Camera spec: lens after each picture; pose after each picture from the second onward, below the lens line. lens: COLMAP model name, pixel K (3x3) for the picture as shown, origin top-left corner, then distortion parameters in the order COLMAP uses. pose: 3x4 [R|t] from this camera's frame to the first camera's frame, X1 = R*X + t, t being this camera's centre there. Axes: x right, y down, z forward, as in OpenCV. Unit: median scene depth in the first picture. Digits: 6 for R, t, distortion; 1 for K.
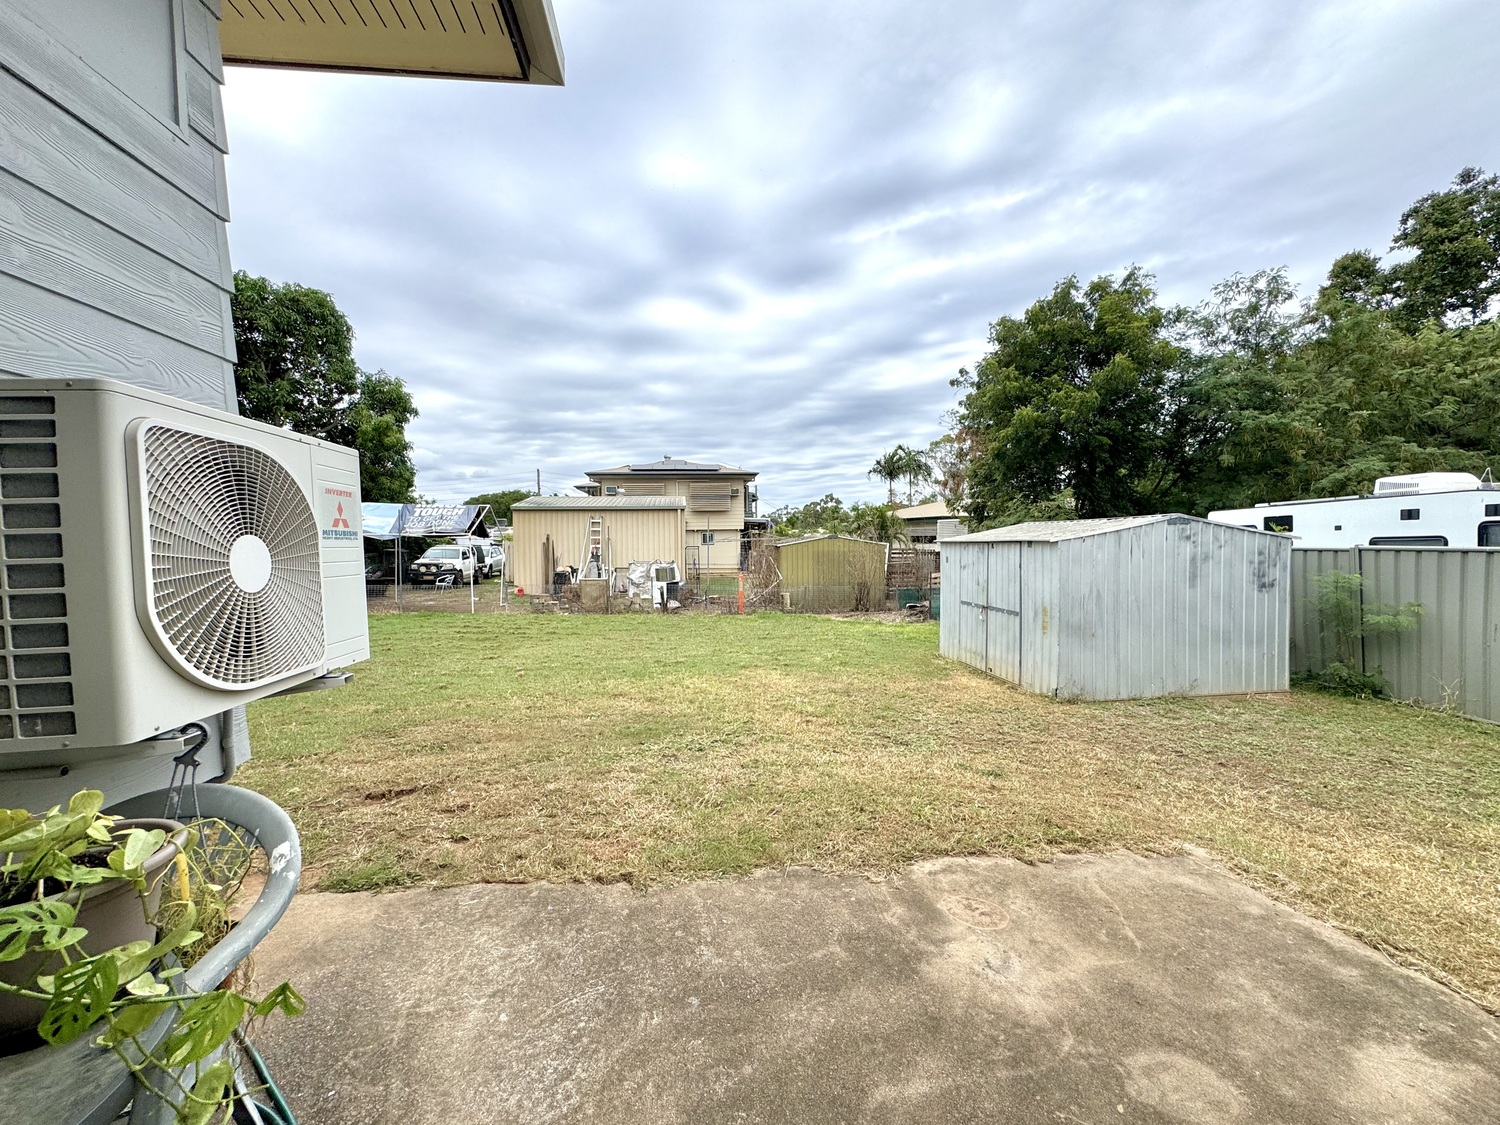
lens RADIAL K [[599.5, 0, 750.4], [0, 599.5, 563.1], [0, 0, 1]] dist [-0.003675, 0.000945]
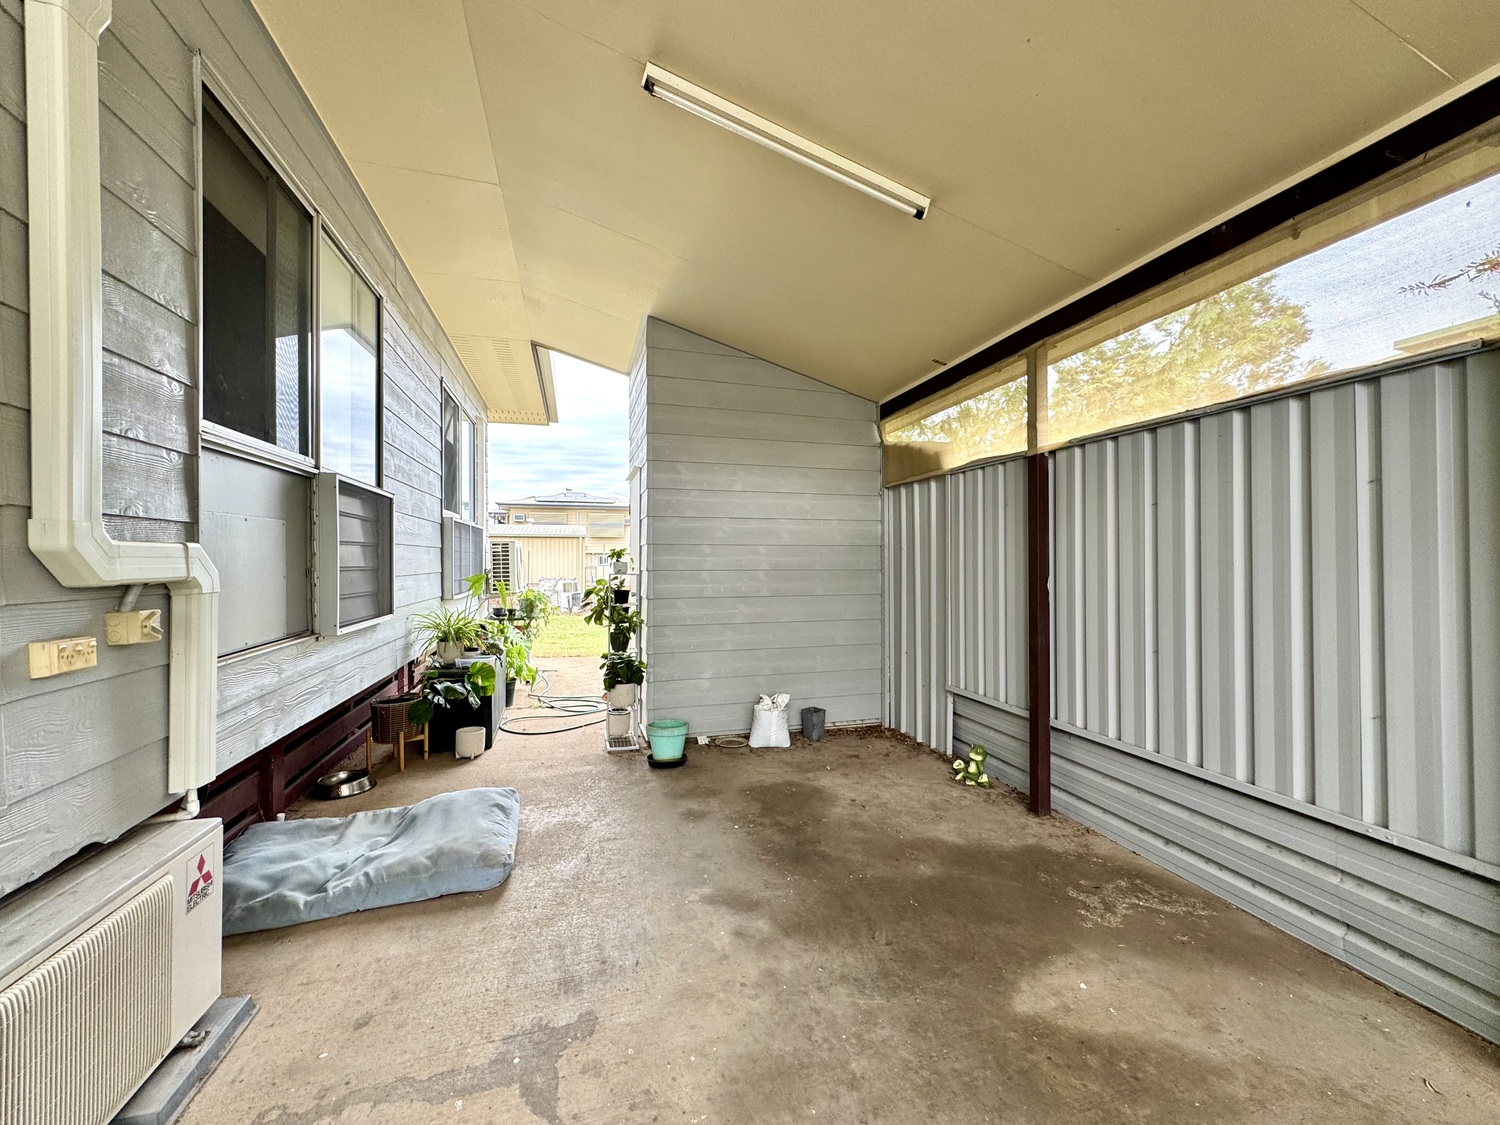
lens RADIAL K [[599.5, 0, 752.0], [0, 599.5, 559.8], [0, 0, 1]] dist [-0.003675, 0.000945]
pose [[0.985713, 0.011460, 0.168040, 0.024869], [-0.004462, 0.999109, -0.041964, 0.007929], [-0.168372, 0.040615, 0.984887, -0.291505]]
